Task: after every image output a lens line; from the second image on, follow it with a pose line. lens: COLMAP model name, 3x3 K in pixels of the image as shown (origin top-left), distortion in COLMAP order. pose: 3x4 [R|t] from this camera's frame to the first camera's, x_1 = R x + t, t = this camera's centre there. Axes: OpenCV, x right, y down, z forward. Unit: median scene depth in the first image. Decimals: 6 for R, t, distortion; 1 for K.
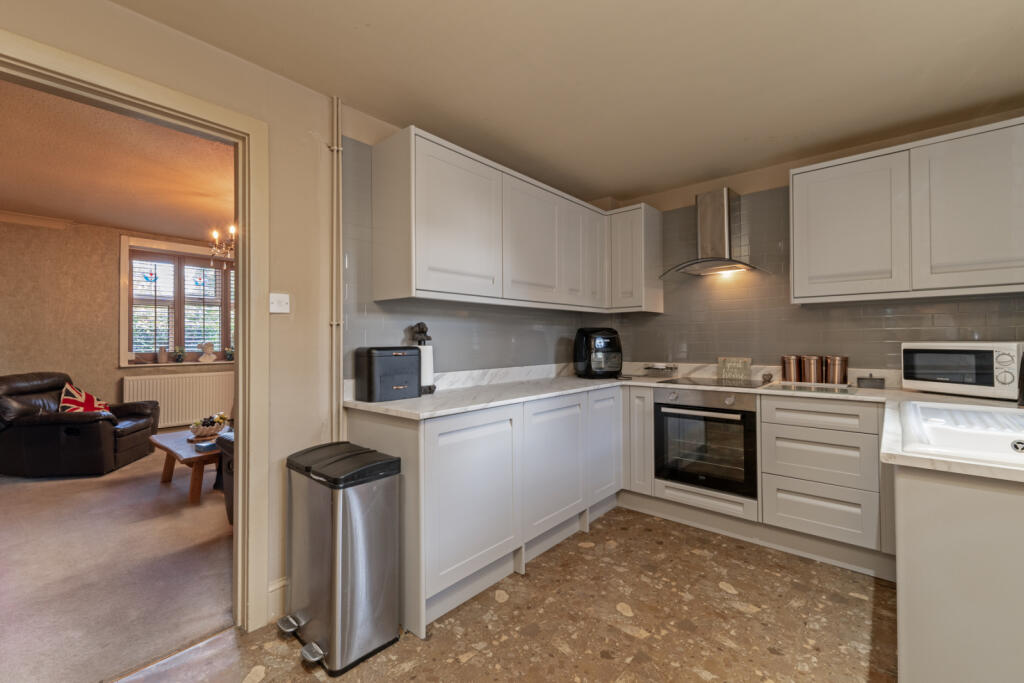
lens RADIAL K [[431.4, 0, 512.5], [0, 431.4, 337.2], [0, 0, 1]] dist [0.010804, -0.000411]
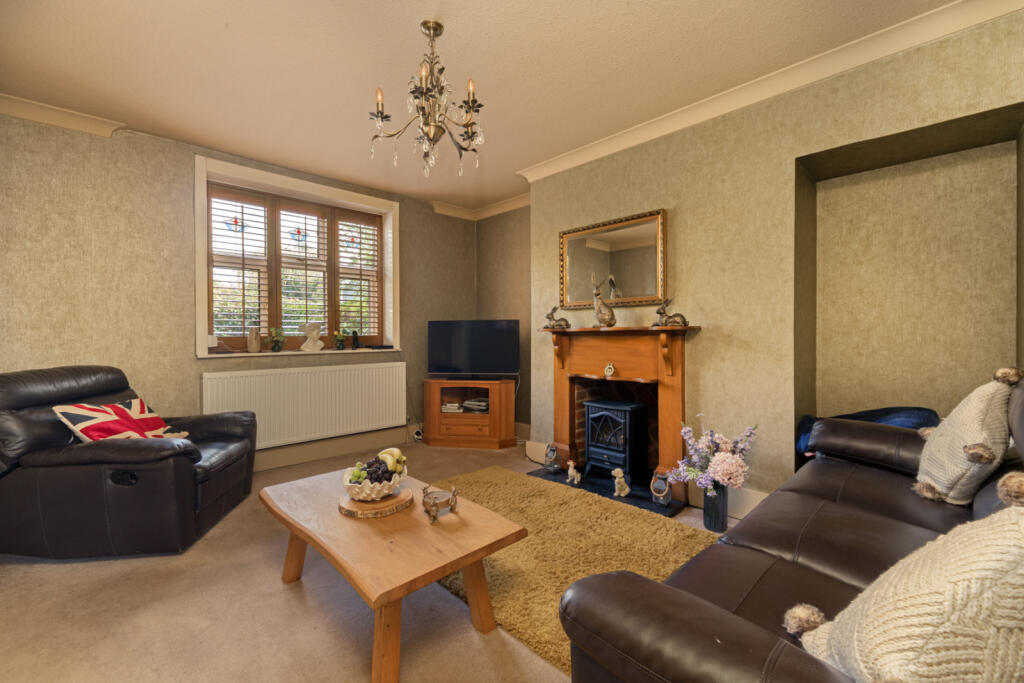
lens RADIAL K [[431.4, 0, 512.5], [0, 431.4, 337.2], [0, 0, 1]] dist [0.010804, -0.000411]
pose [[0.996600, -0.000323, -0.082386, -0.208729], [0.001634, 0.999873, 0.015841, 0.015512], [0.082371, -0.015921, 0.996475, 0.216805]]
